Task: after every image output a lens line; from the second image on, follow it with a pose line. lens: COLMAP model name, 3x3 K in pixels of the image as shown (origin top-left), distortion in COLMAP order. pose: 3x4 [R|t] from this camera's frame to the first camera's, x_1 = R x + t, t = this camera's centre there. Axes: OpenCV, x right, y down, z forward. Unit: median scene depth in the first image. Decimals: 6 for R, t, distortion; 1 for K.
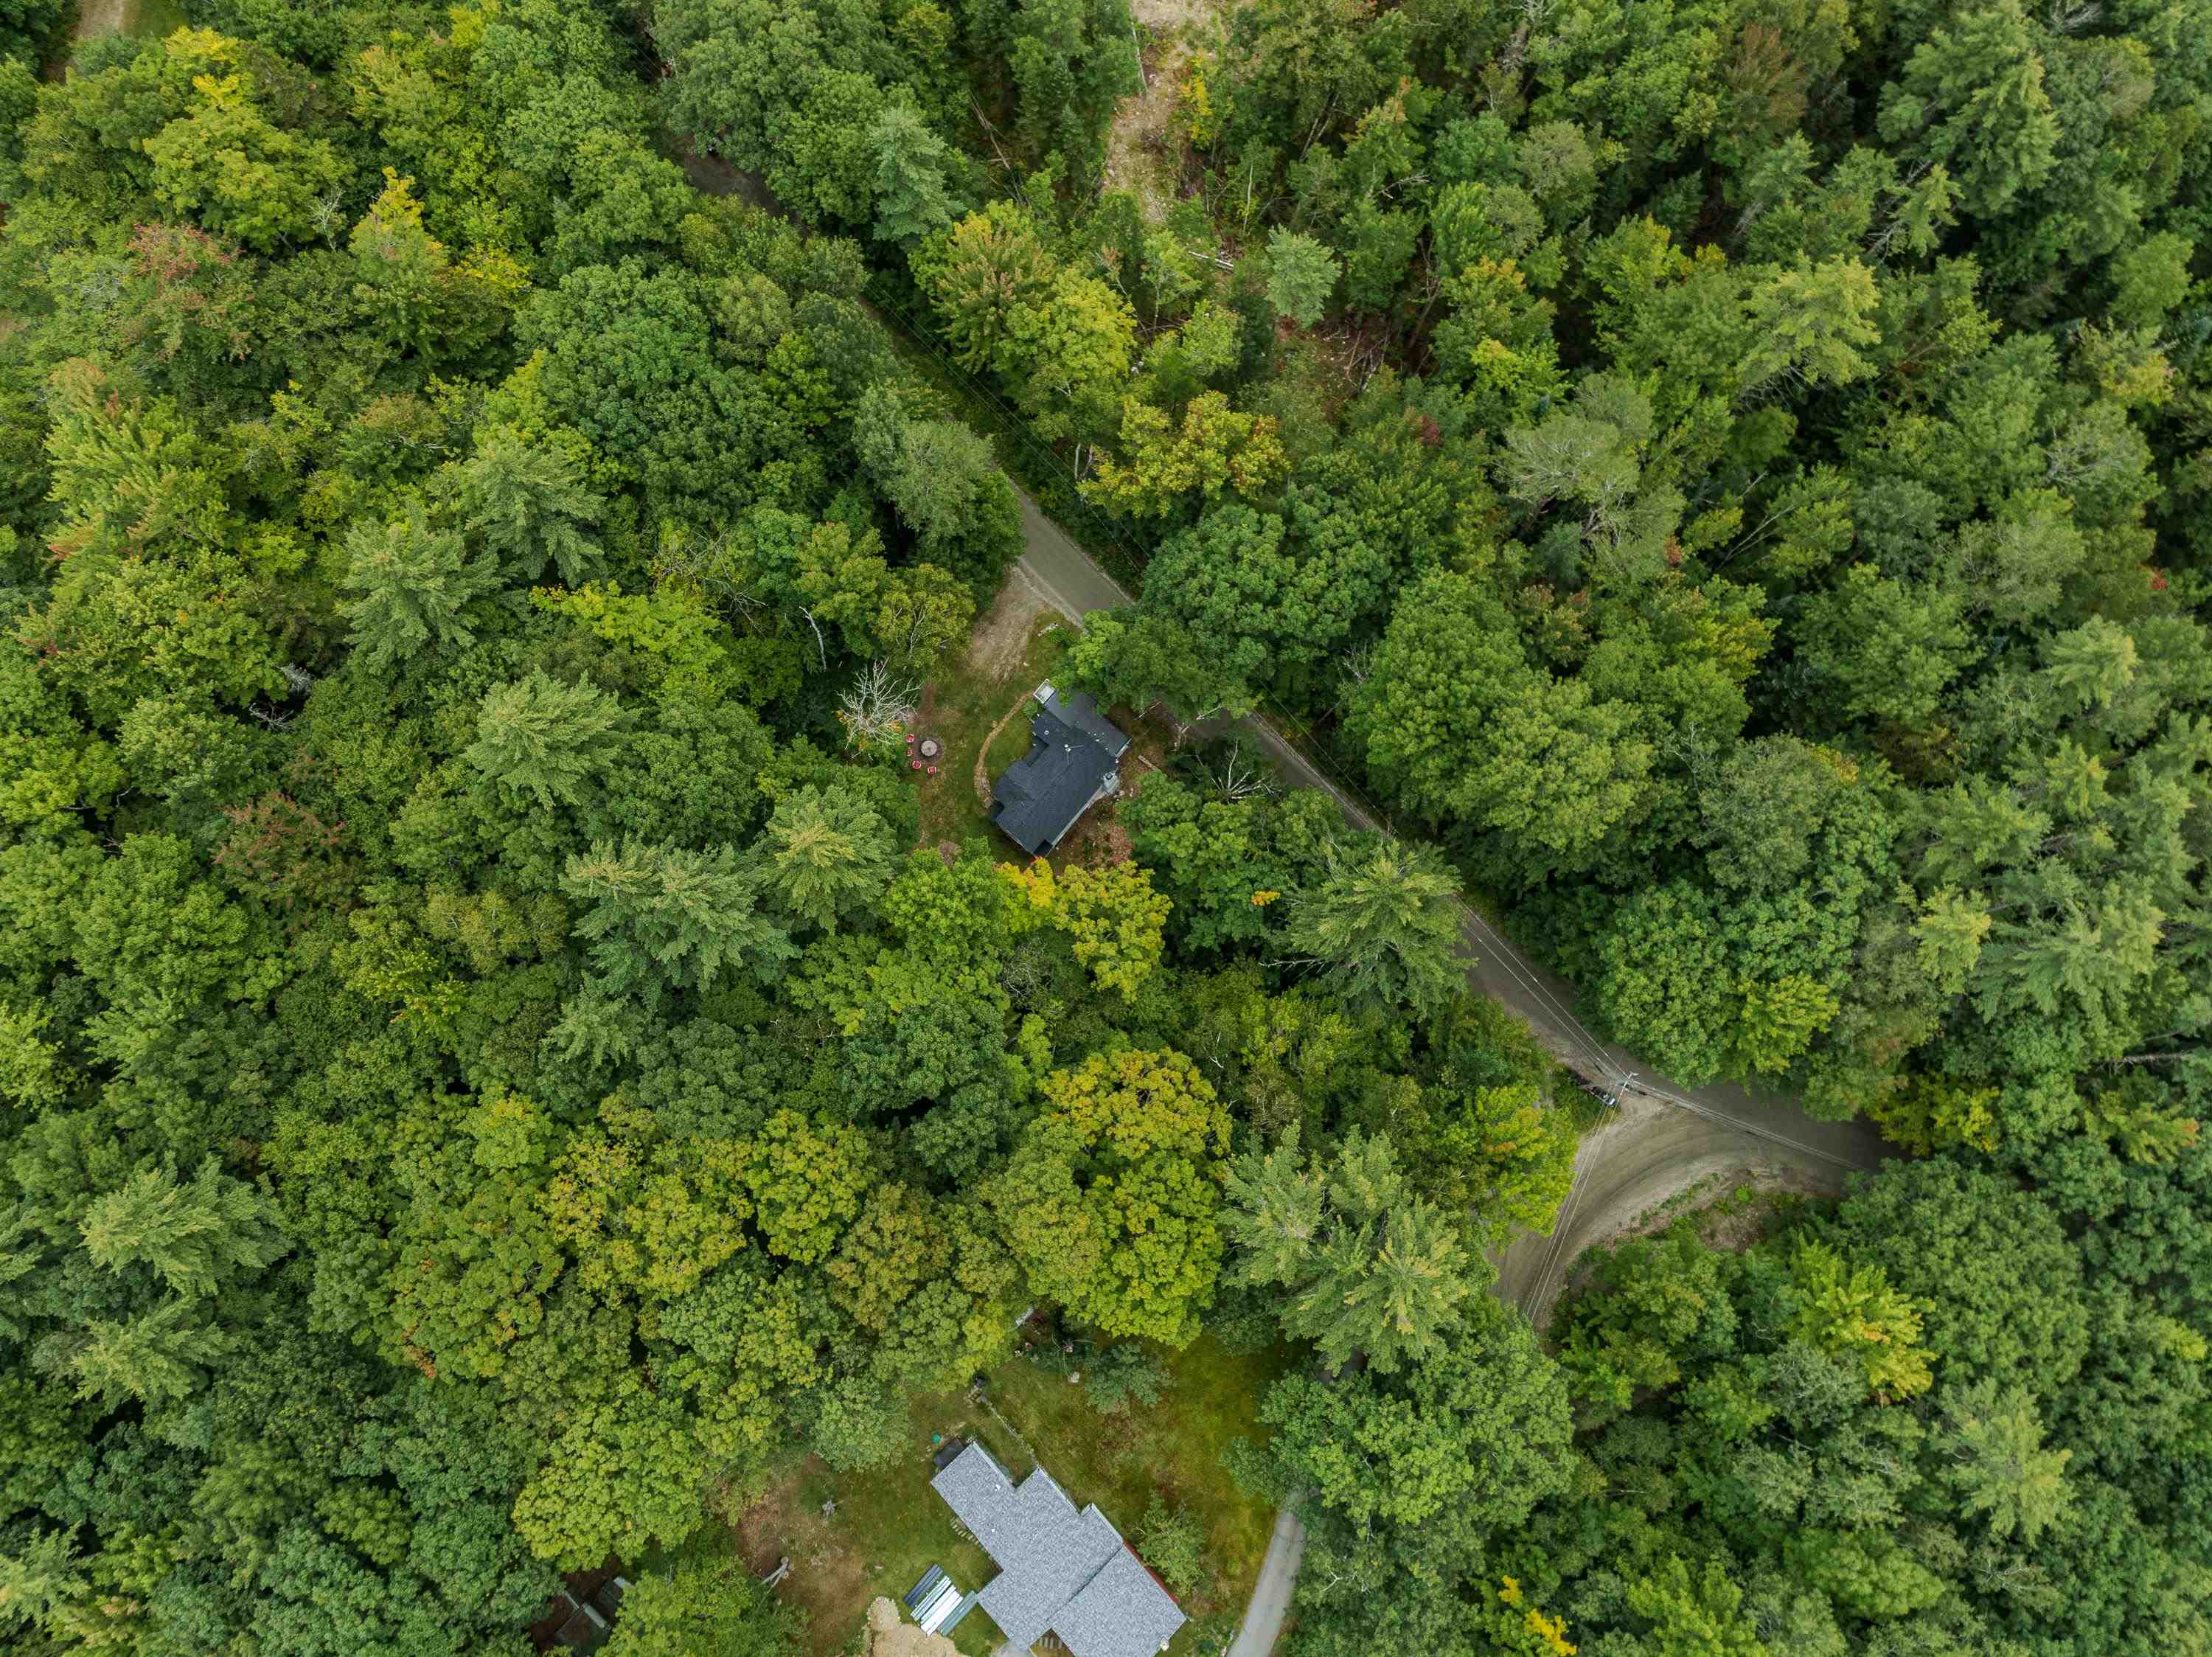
lens RADIAL K [[1561.1, 0, 1108.4], [0, 1561.1, 831.9], [0, 0, 1]] dist [-0.034447, 0.029257]
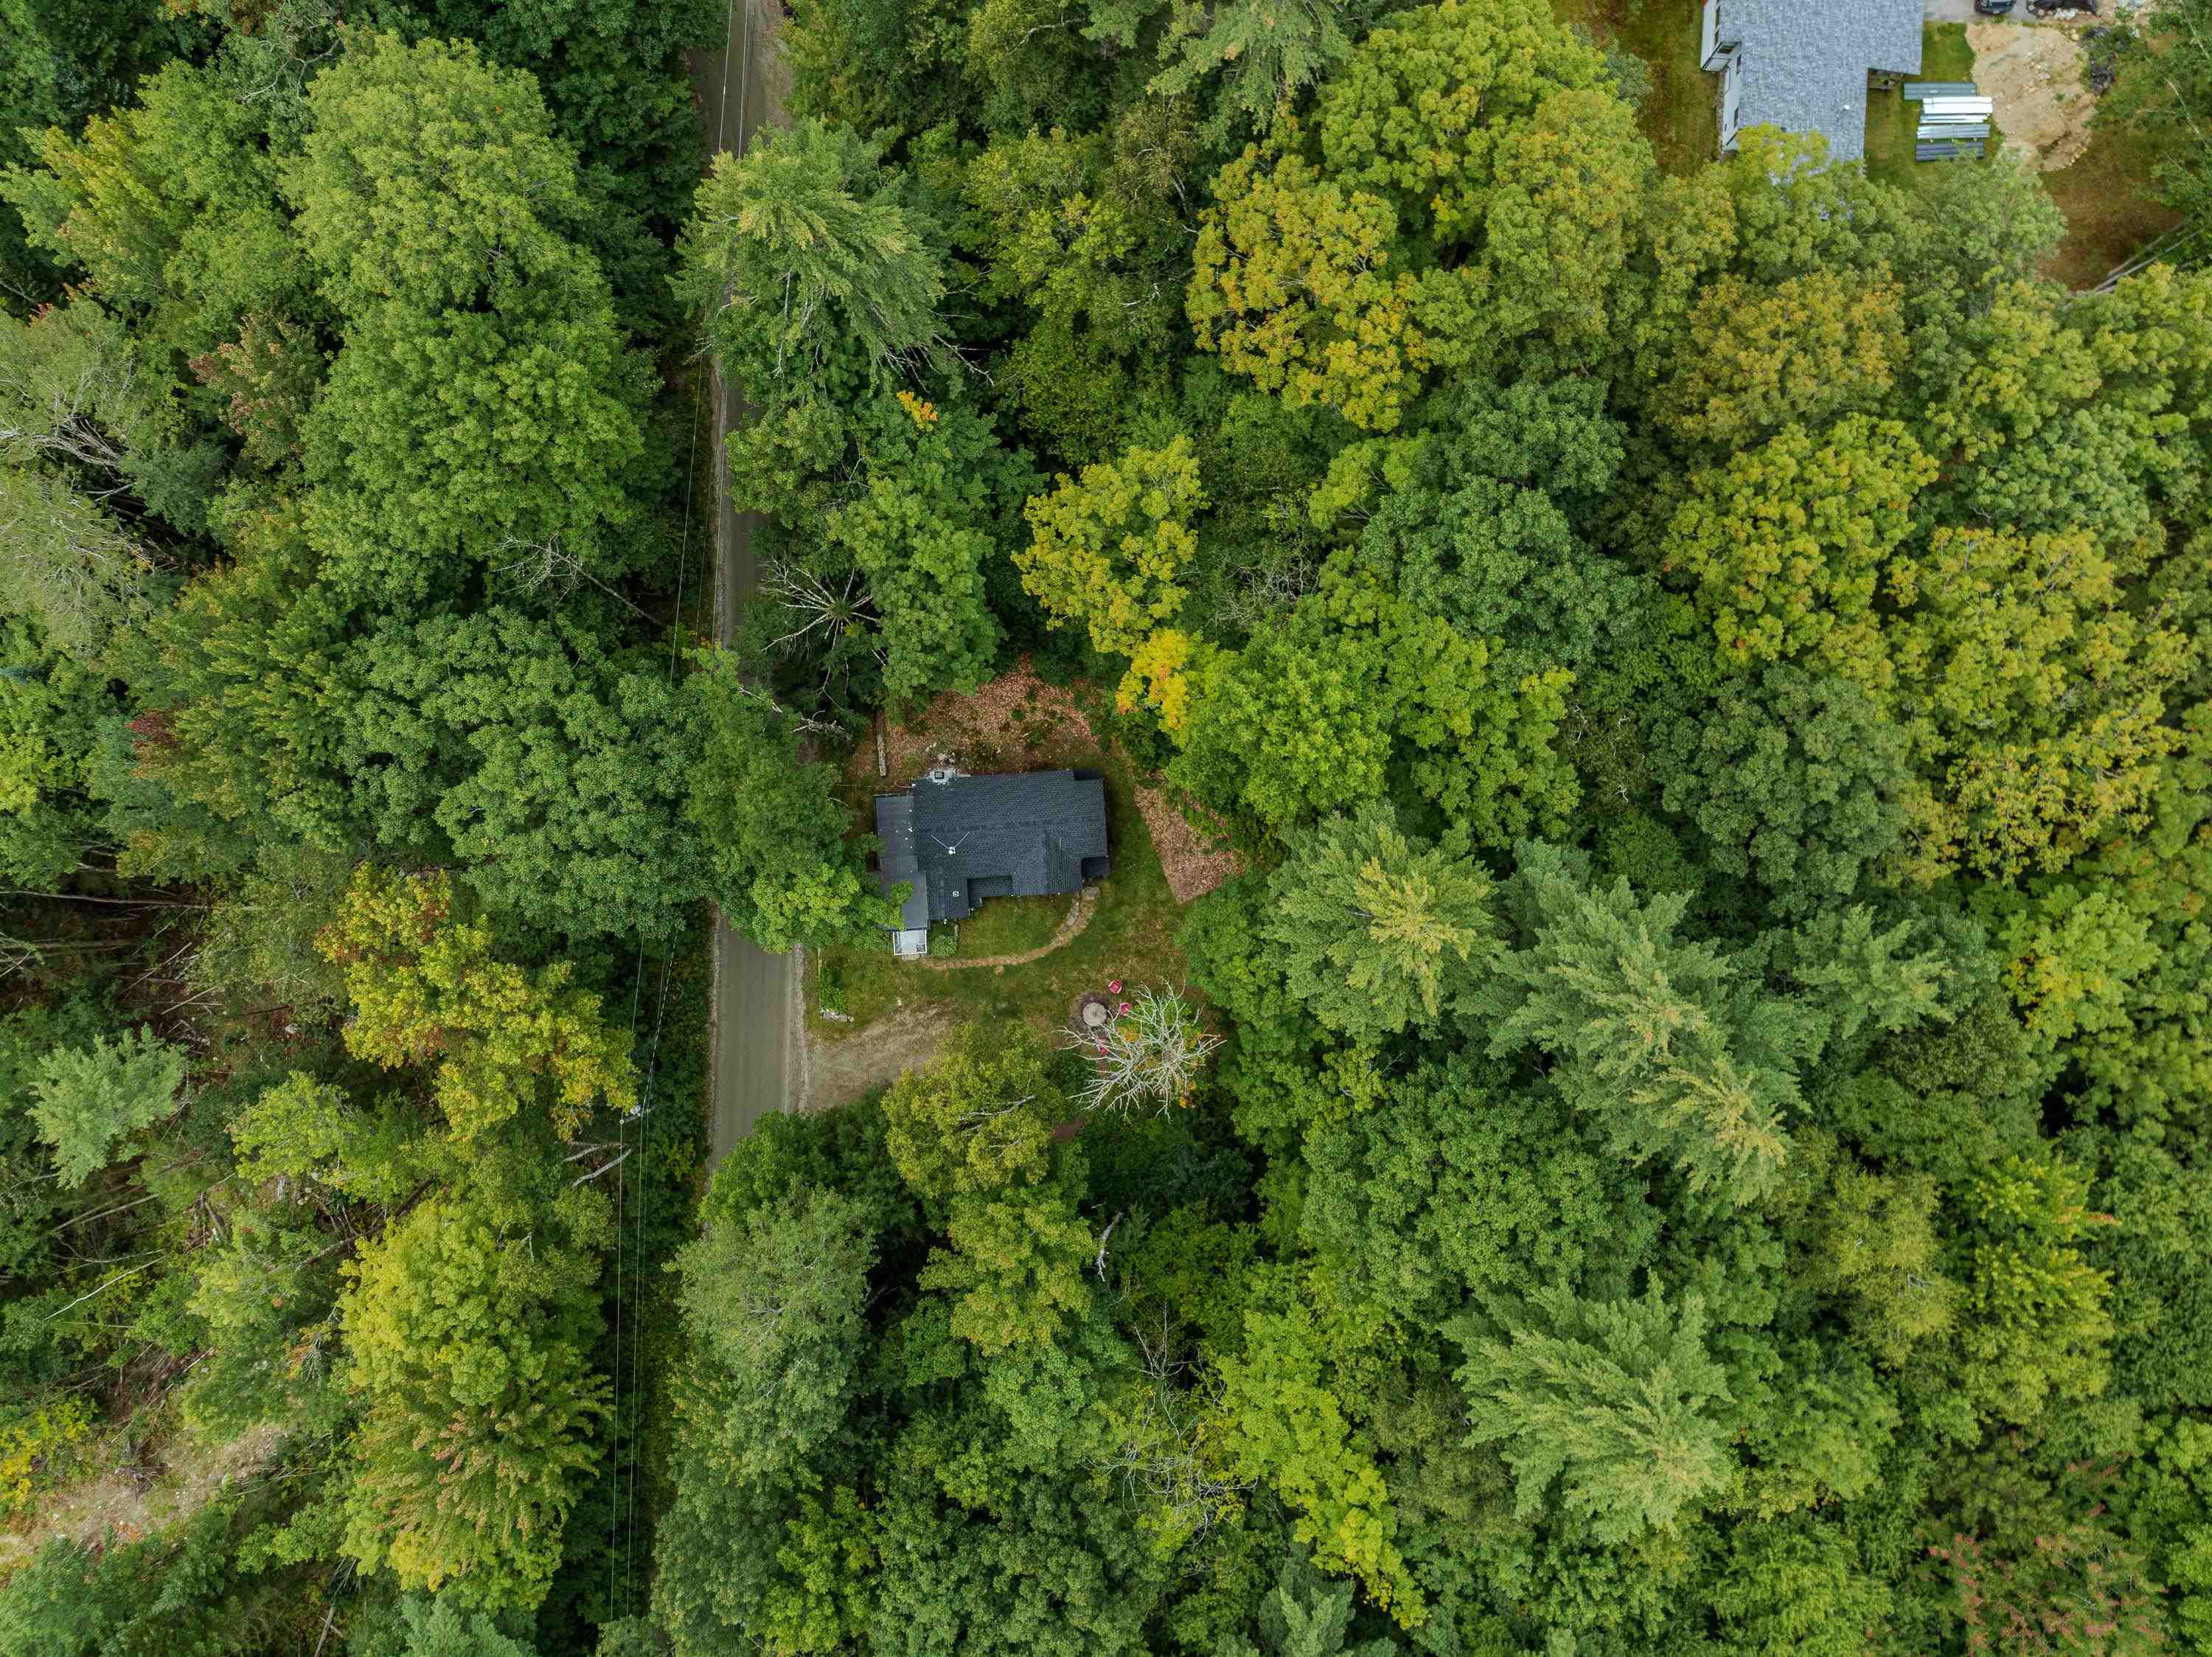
lens RADIAL K [[1544.2, 0, 1106.0], [0, 1544.2, 828.5], [0, 0, 1]] dist [-0.034103, 0.019438]
pose [[-0.697027, -0.716666, 0.023298, -0.089868], [0.708022, -0.682754, 0.180423, -0.133468], [-0.113397, 0.142255, 0.983313, 0.402485]]
